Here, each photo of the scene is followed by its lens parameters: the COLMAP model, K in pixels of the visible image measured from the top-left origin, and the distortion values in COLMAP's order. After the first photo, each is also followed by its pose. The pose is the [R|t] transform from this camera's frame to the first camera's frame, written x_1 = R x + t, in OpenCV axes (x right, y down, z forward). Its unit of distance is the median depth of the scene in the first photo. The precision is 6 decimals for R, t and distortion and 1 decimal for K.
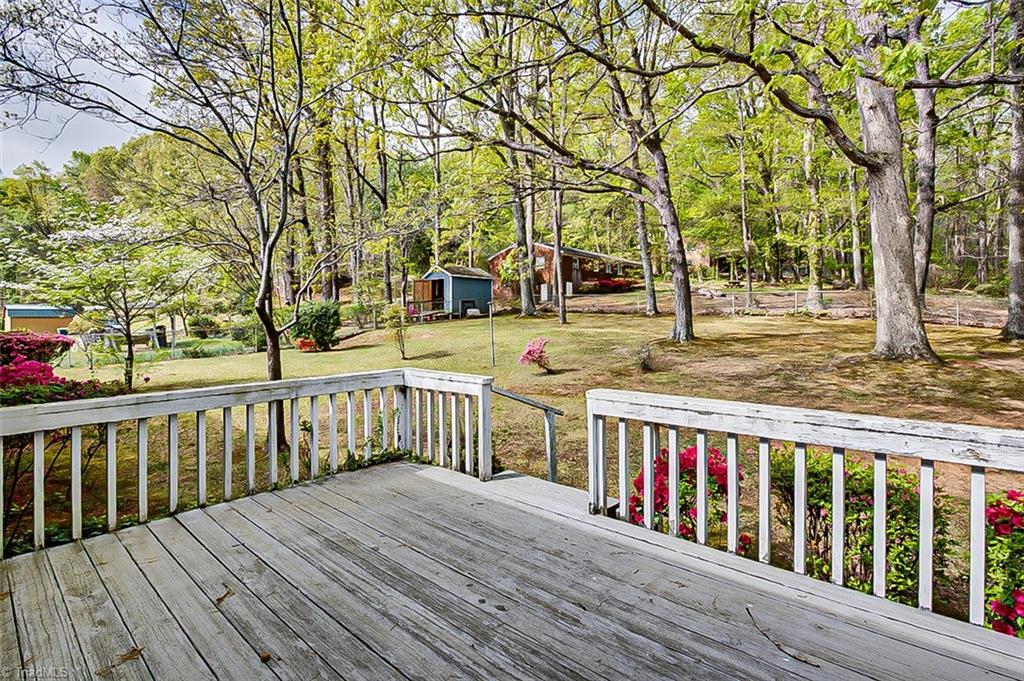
lens RADIAL K [[485.6, 0, 507.3], [0, 485.6, 331.9], [0, 0, 1]] dist [-0.014724, -0.000047]
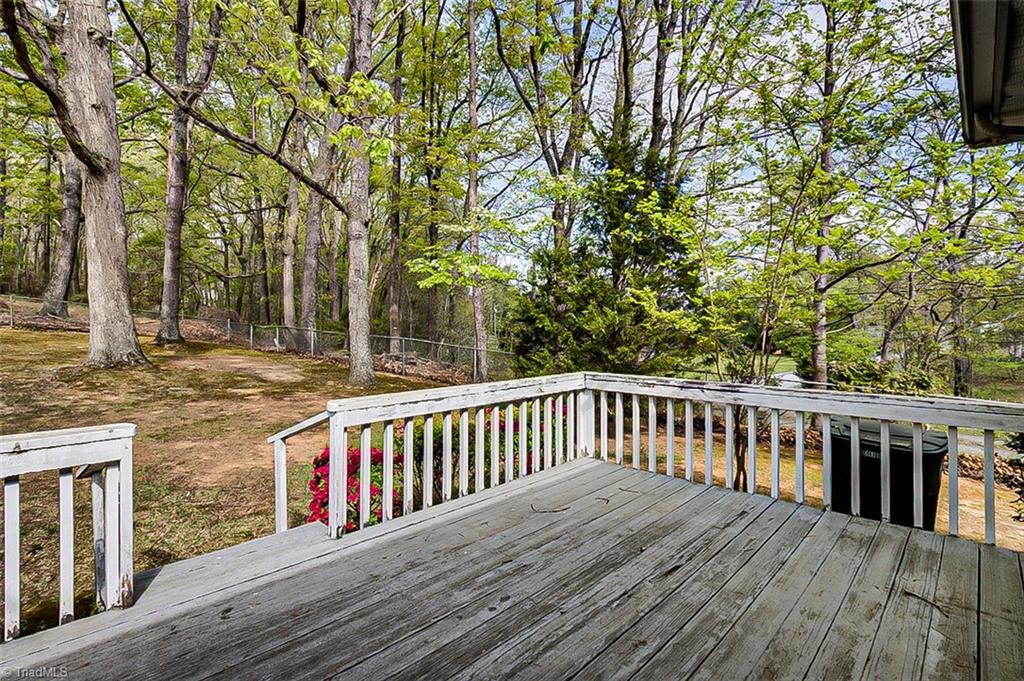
lens RADIAL K [[485.6, 0, 506.3], [0, 485.6, 332.5], [0, 0, 1]] dist [-0.014724, -0.000047]
pose [[0.053689, -0.009442, 0.998513, -0.717615], [0.025006, 0.999654, 0.008109, -0.011919], [-0.998245, 0.024534, 0.053907, 0.626678]]
